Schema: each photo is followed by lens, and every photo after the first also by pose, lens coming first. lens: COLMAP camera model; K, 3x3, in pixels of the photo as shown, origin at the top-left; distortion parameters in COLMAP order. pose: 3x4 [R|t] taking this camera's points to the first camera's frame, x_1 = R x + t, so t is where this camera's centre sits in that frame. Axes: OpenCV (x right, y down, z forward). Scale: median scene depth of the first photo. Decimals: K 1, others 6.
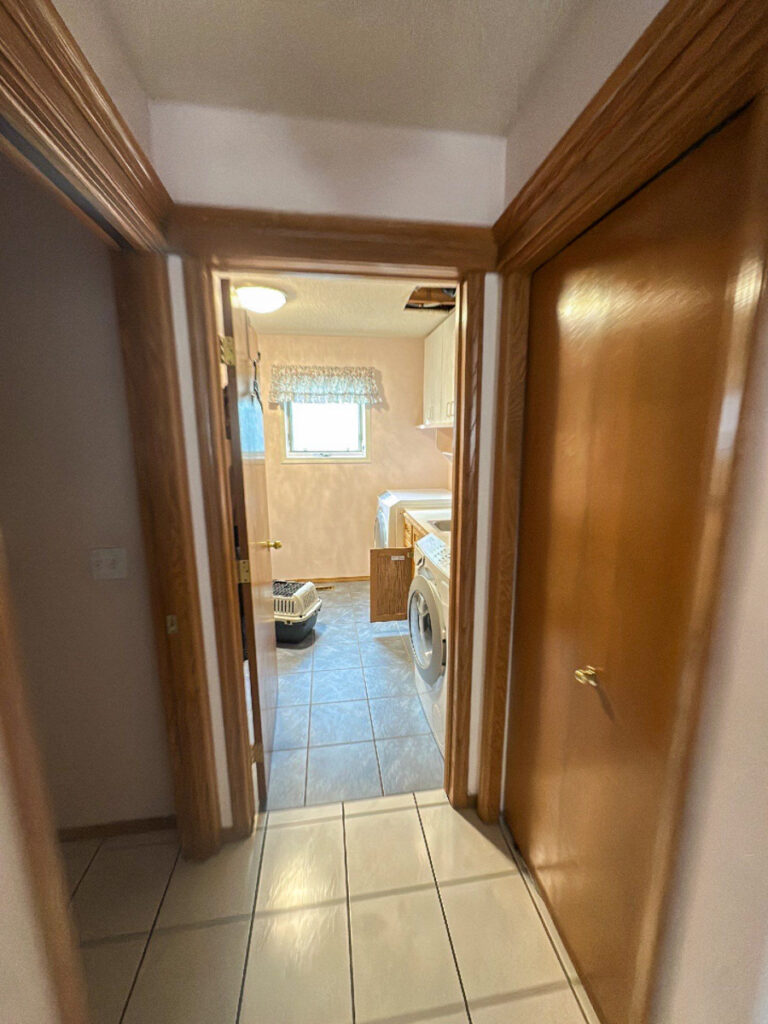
lens RADIAL K [[404.4, 0, 386.6], [0, 404.4, 509.5], [0, 0, 1]] dist [-0.004036, 0.000449]
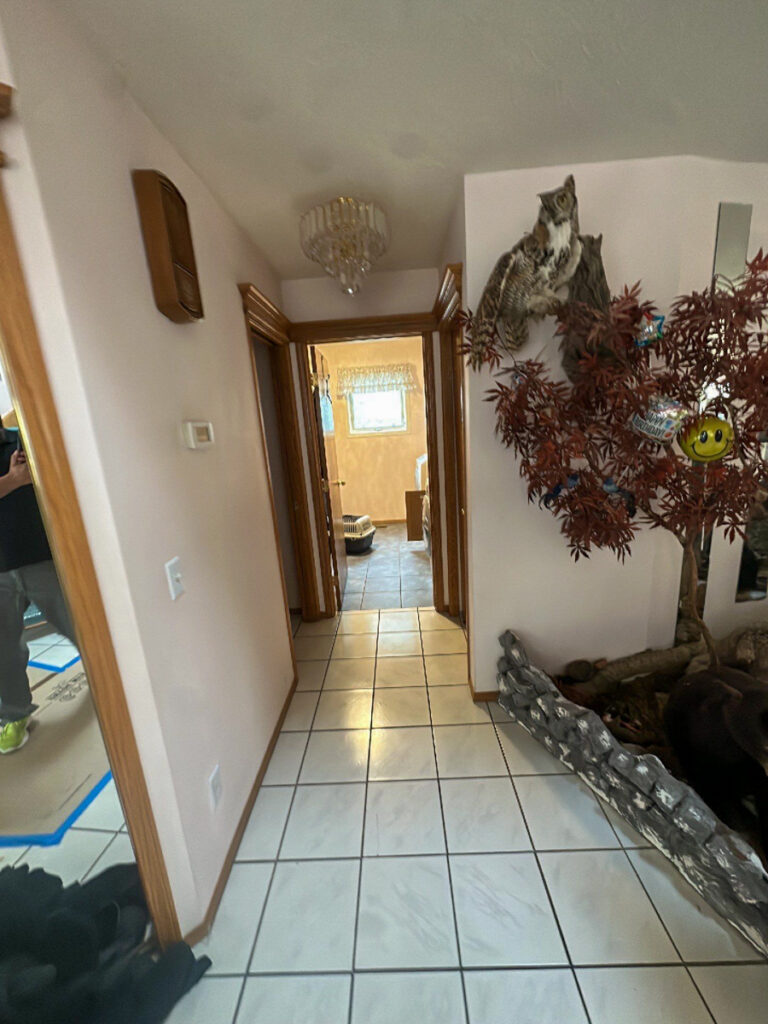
lens RADIAL K [[404.4, 0, 386.1], [0, 404.4, 512.4], [0, 0, 1]] dist [-0.004036, 0.000449]
pose [[0.983752, -0.020656, -0.178339, 0.151533], [0.031085, 0.997953, 0.055880, 0.088643], [0.176819, -0.060516, 0.982381, -0.473348]]
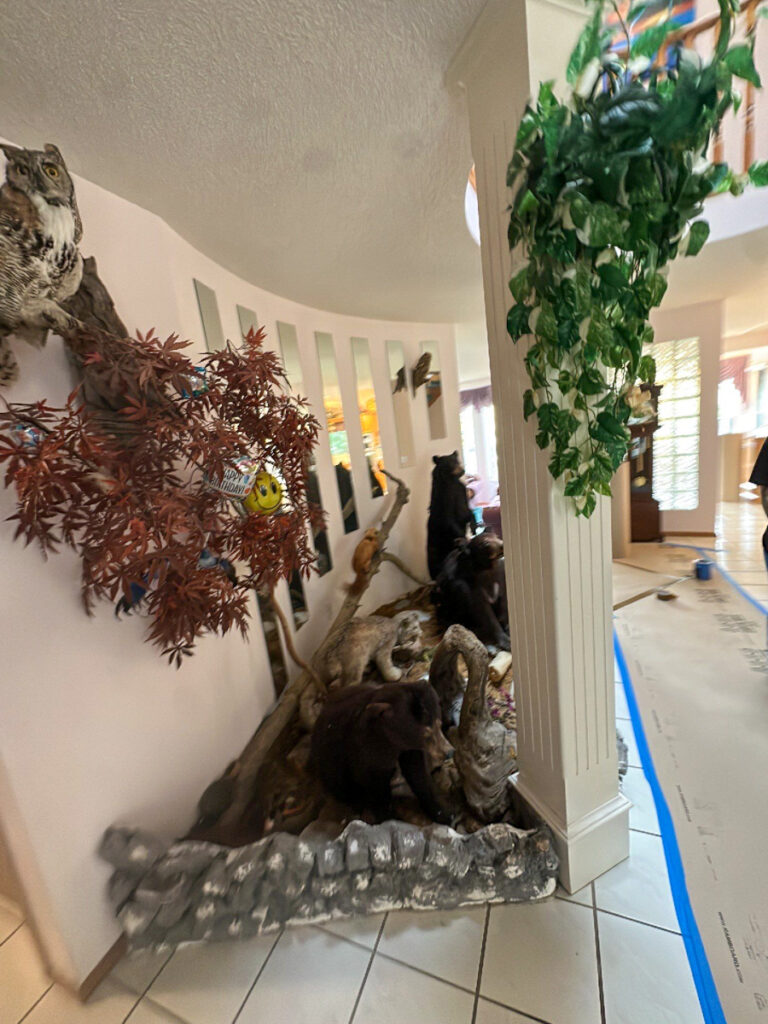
lens RADIAL K [[404.4, 0, 383.9], [0, 404.4, 511.6], [0, 0, 1]] dist [-0.004036, 0.000449]
pose [[0.507221, -0.214121, 0.834793, 0.086605], [0.277860, 0.957548, 0.076780, 0.060219], [-0.815795, 0.193011, 0.545184, -0.277302]]
